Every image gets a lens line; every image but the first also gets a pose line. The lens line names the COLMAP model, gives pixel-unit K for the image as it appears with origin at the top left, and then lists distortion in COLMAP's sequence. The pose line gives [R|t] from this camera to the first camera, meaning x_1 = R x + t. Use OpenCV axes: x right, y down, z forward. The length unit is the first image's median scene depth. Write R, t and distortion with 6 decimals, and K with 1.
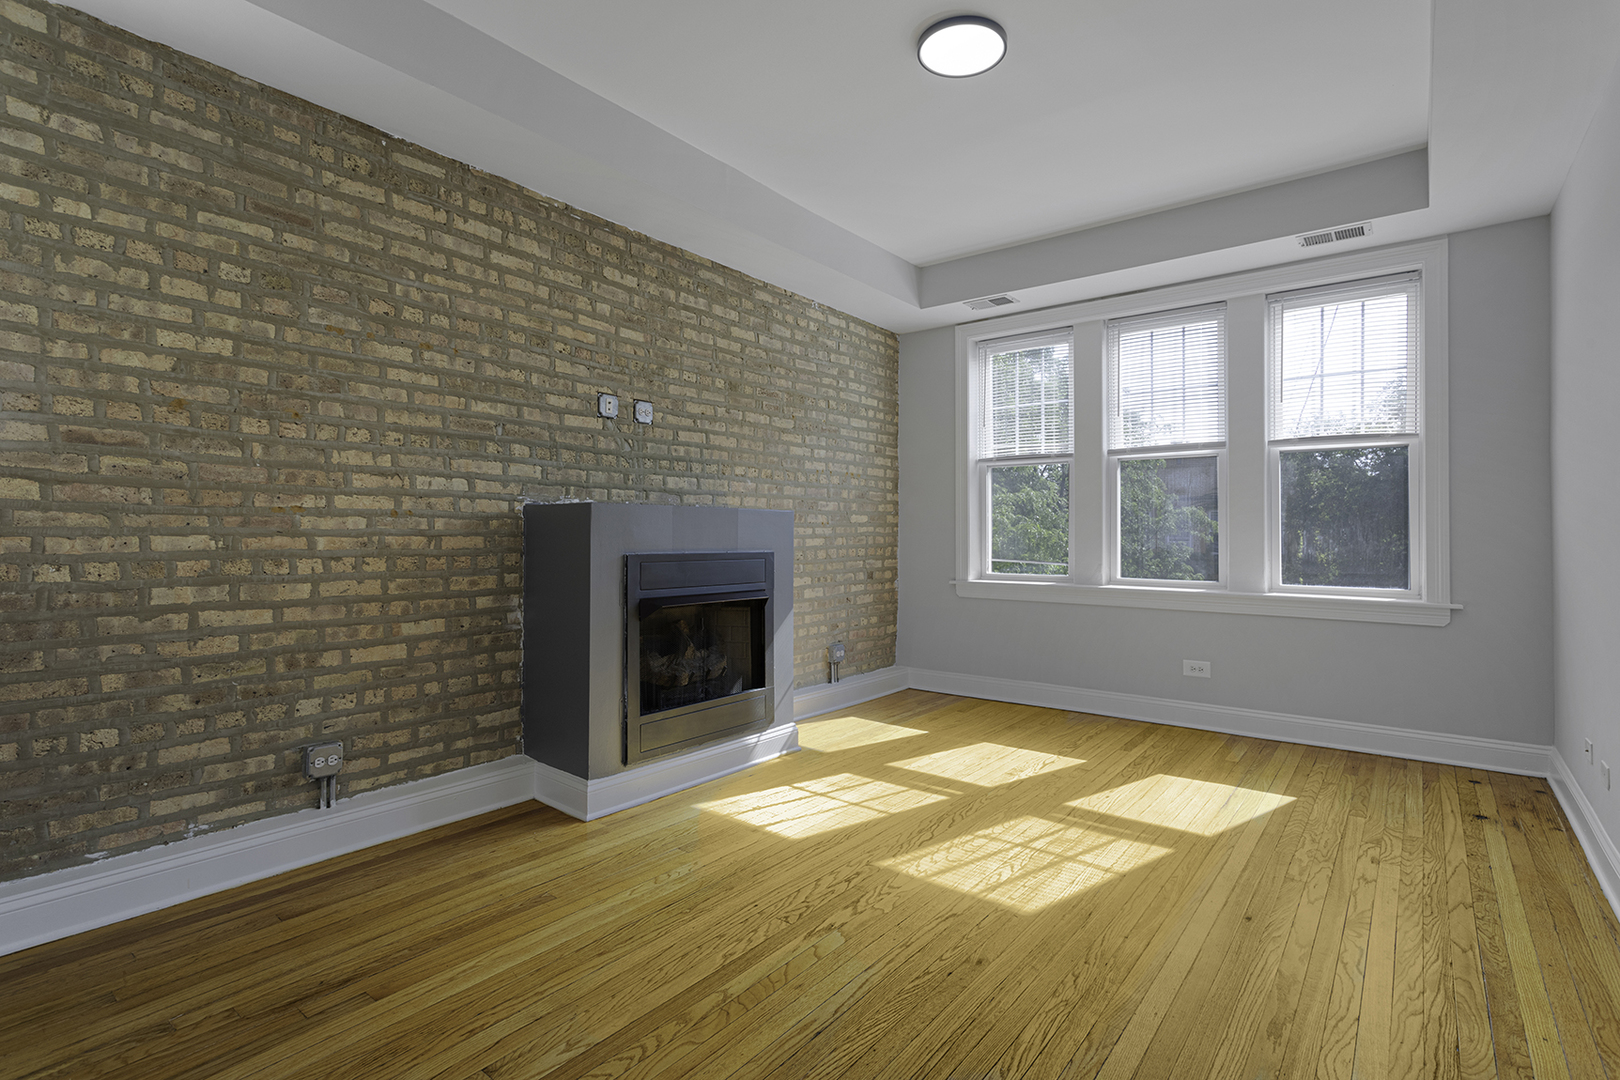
lens RADIAL K [[783.0, 0, 812.0], [0, 783.0, 532.5], [0, 0, 1]] dist [-0.000989, 0.001529]
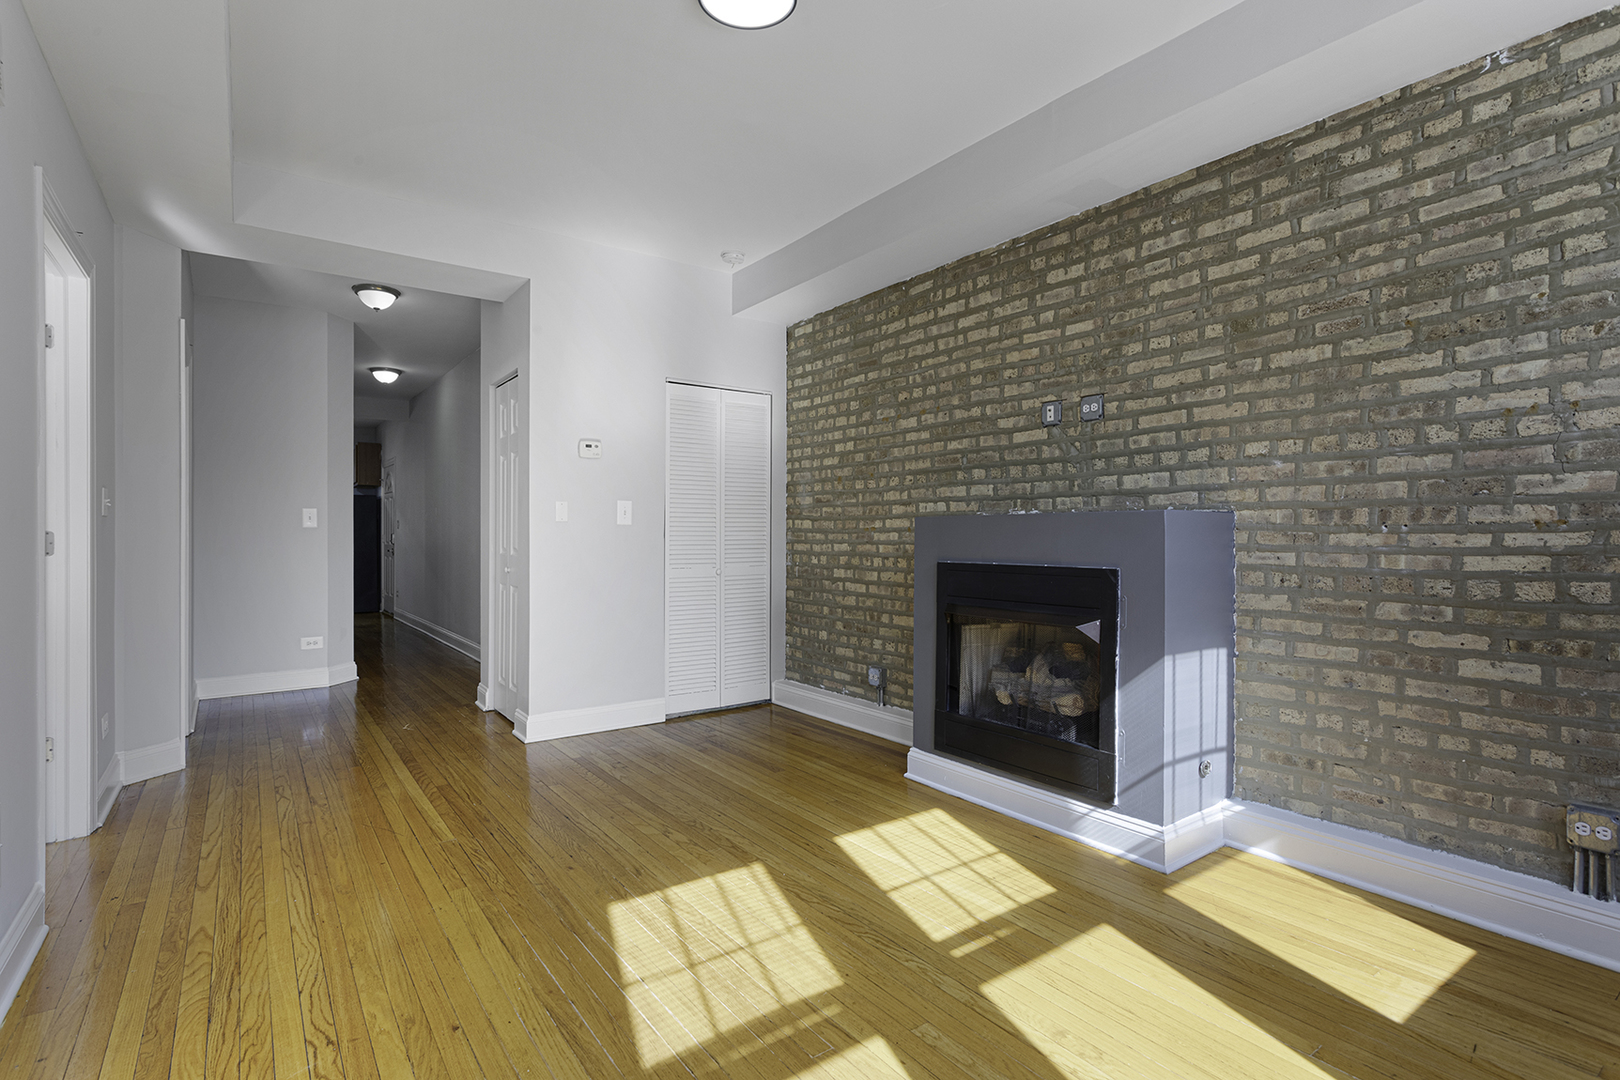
lens RADIAL K [[783.0, 0, 812.2], [0, 783.0, 545.0], [0, 0, 1]] dist [-0.000989, 0.001529]
pose [[-0.278552, 0.002302, -0.960418, 0.870954], [-0.002251, 0.999993, 0.003050, 0.001110], [0.960418, 0.003012, -0.278545, 1.121087]]
